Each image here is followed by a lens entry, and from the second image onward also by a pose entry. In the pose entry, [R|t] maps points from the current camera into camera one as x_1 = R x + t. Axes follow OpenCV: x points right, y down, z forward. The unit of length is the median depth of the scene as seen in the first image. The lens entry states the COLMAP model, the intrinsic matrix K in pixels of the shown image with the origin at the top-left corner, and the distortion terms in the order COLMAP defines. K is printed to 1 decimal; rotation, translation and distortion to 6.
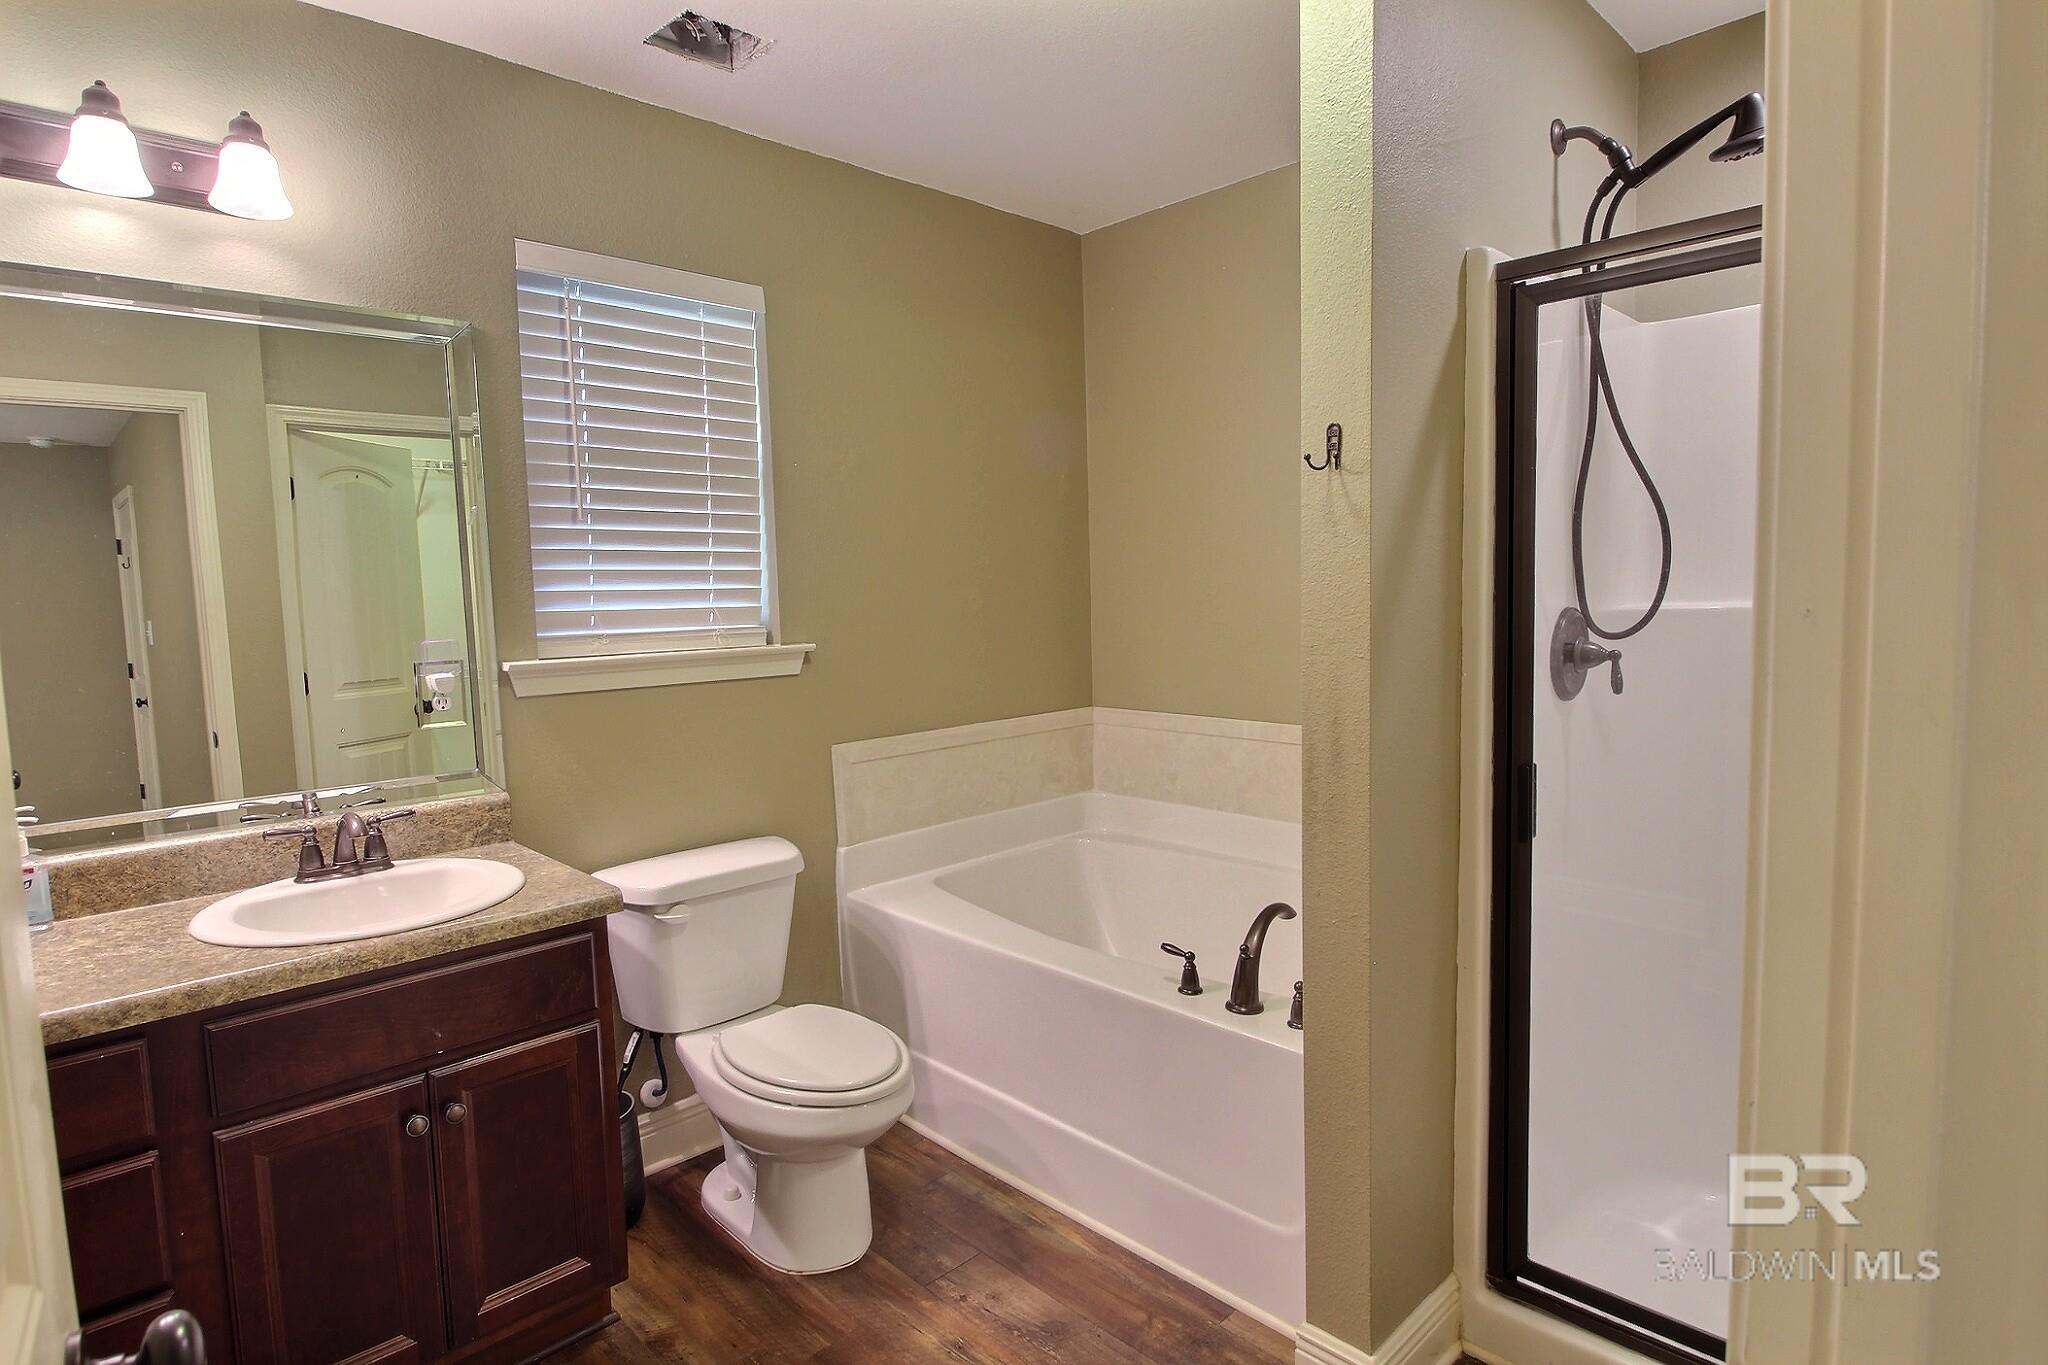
lens RADIAL K [[1090.4, 0, 1042.5], [0, 1090.4, 682.6], [0, 0, 1]] dist [0.003248, -0.010676]
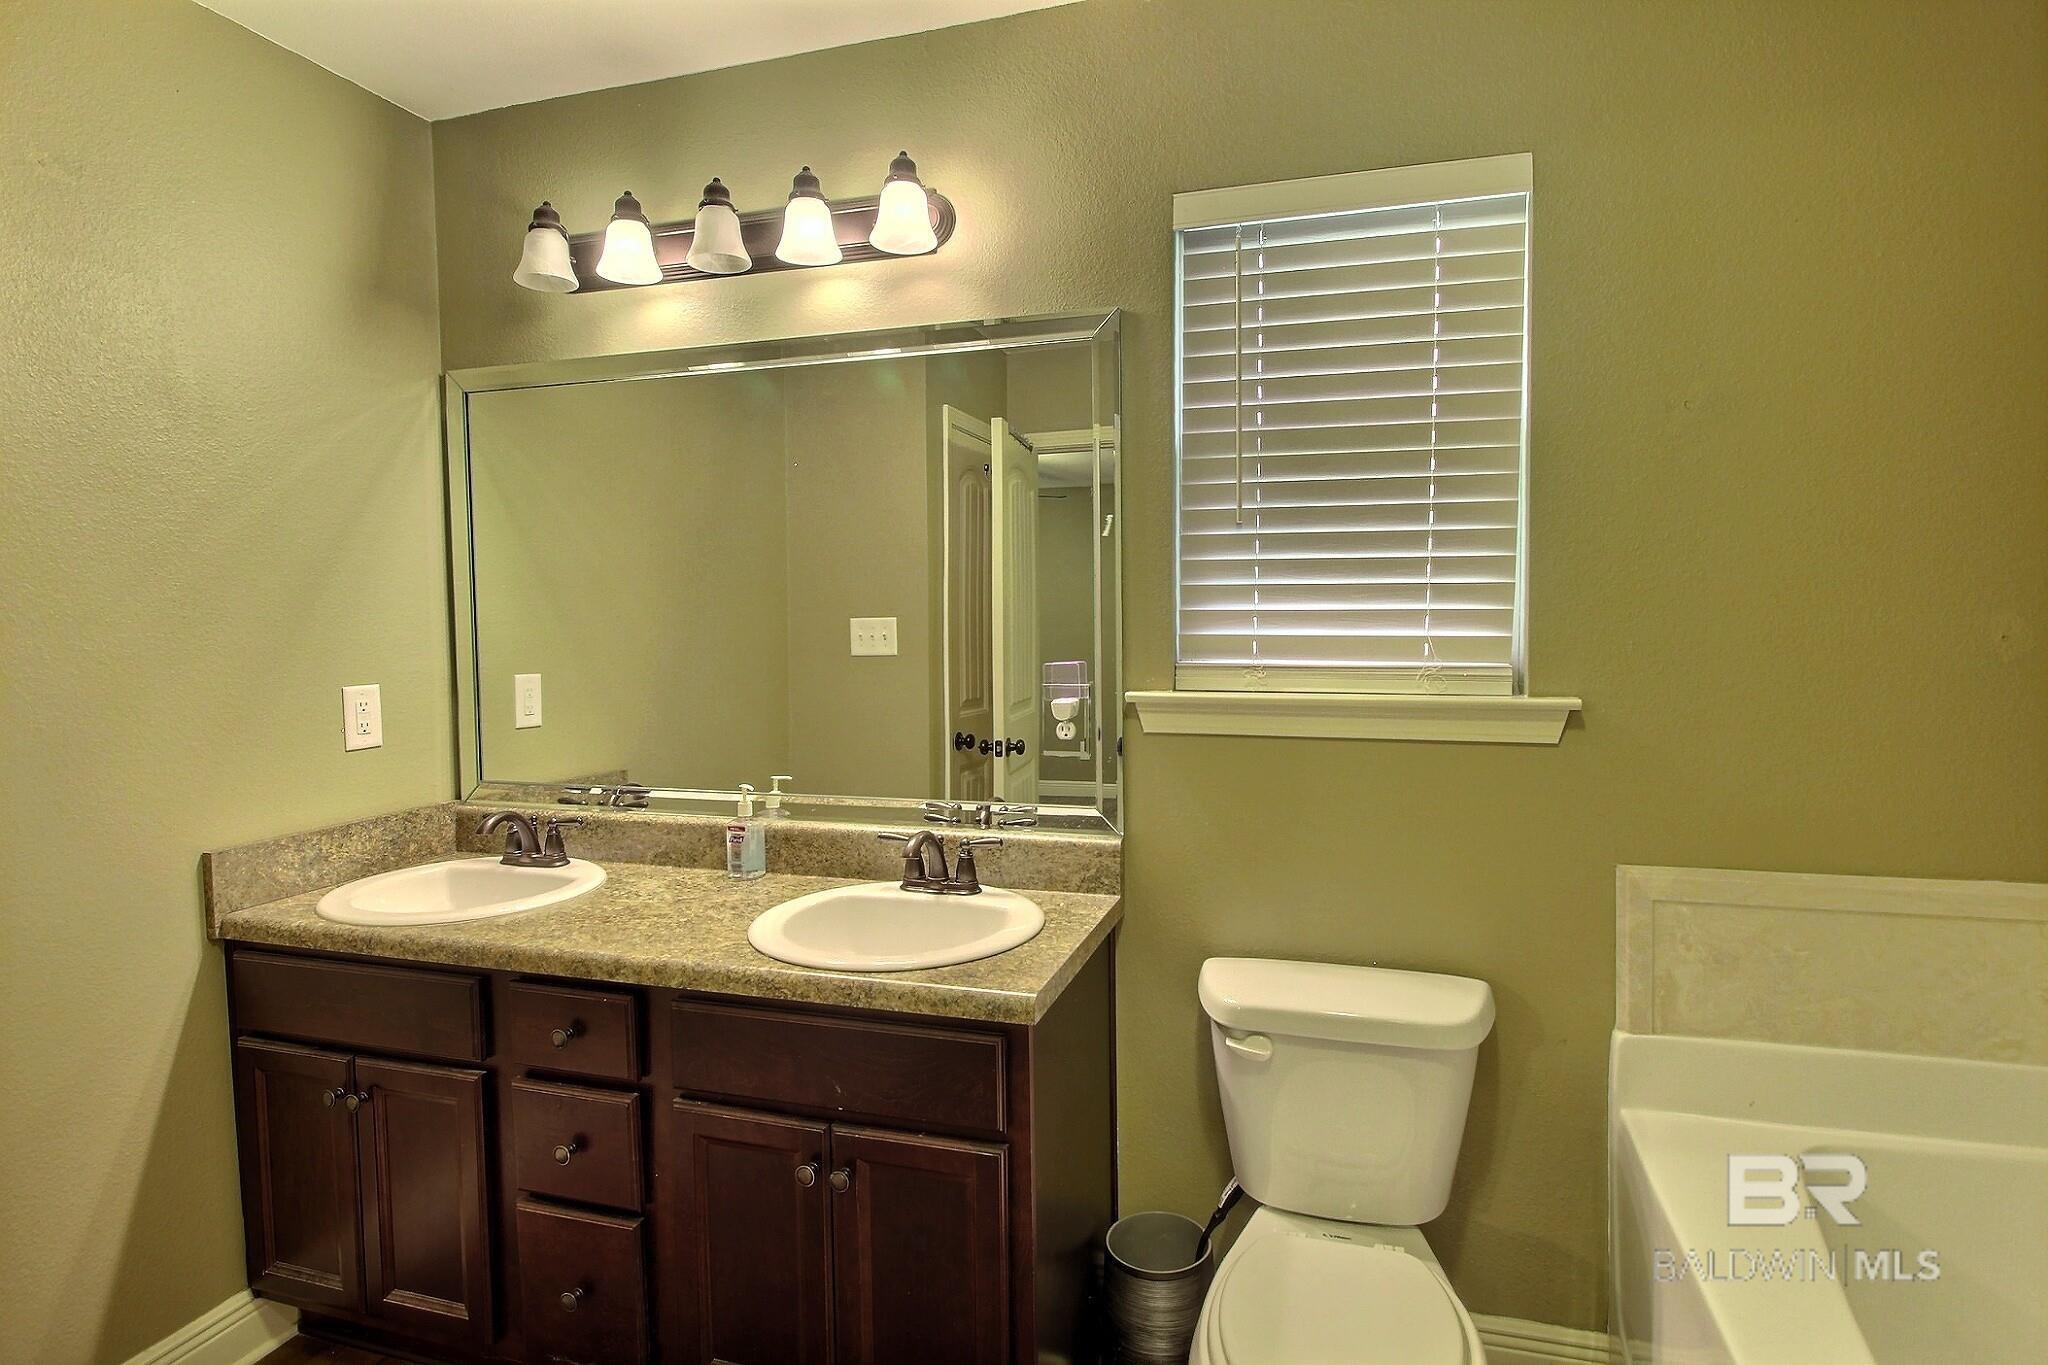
lens RADIAL K [[1090.4, 0, 1027.0], [0, 1090.4, 678.5], [0, 0, 1]] dist [0.003248, -0.010676]
pose [[0.472087, 0.073340, -0.878496, 0.210784], [-0.081781, 0.995879, 0.039192, -0.050785], [0.877750, 0.053343, 0.476140, 0.461521]]
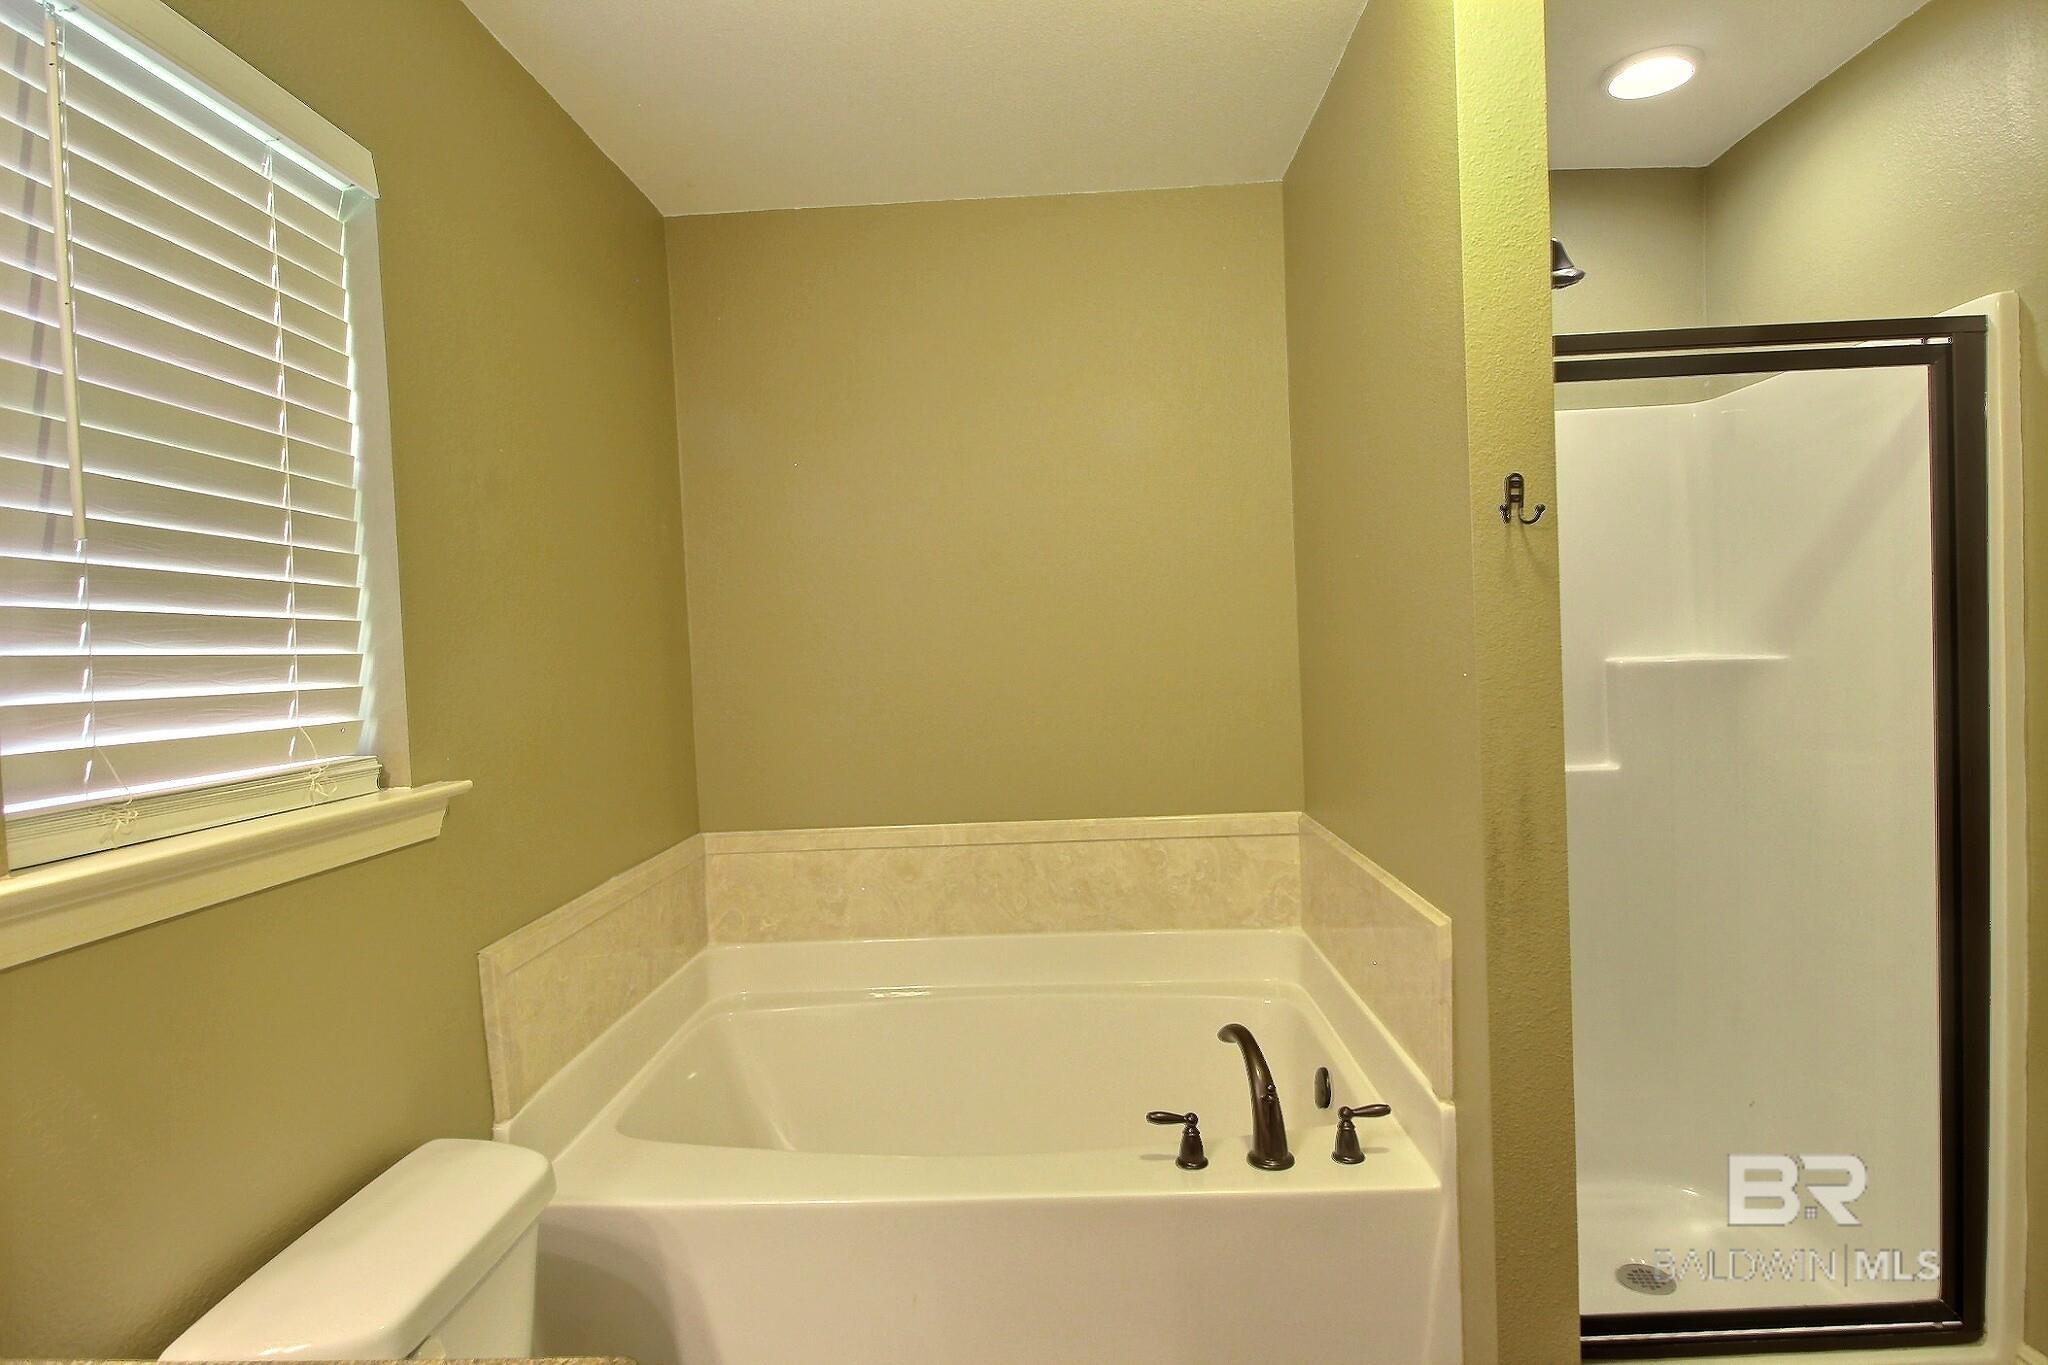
lens RADIAL K [[1090.4, 0, 1030.1], [0, 1090.4, 680.8], [0, 0, 1]] dist [0.003248, -0.010676]
pose [[0.720631, -0.032647, 0.692549, -0.431775], [0.089213, 0.994953, -0.045928, -0.038300], [-0.687555, 0.094881, 0.719907, 0.413268]]
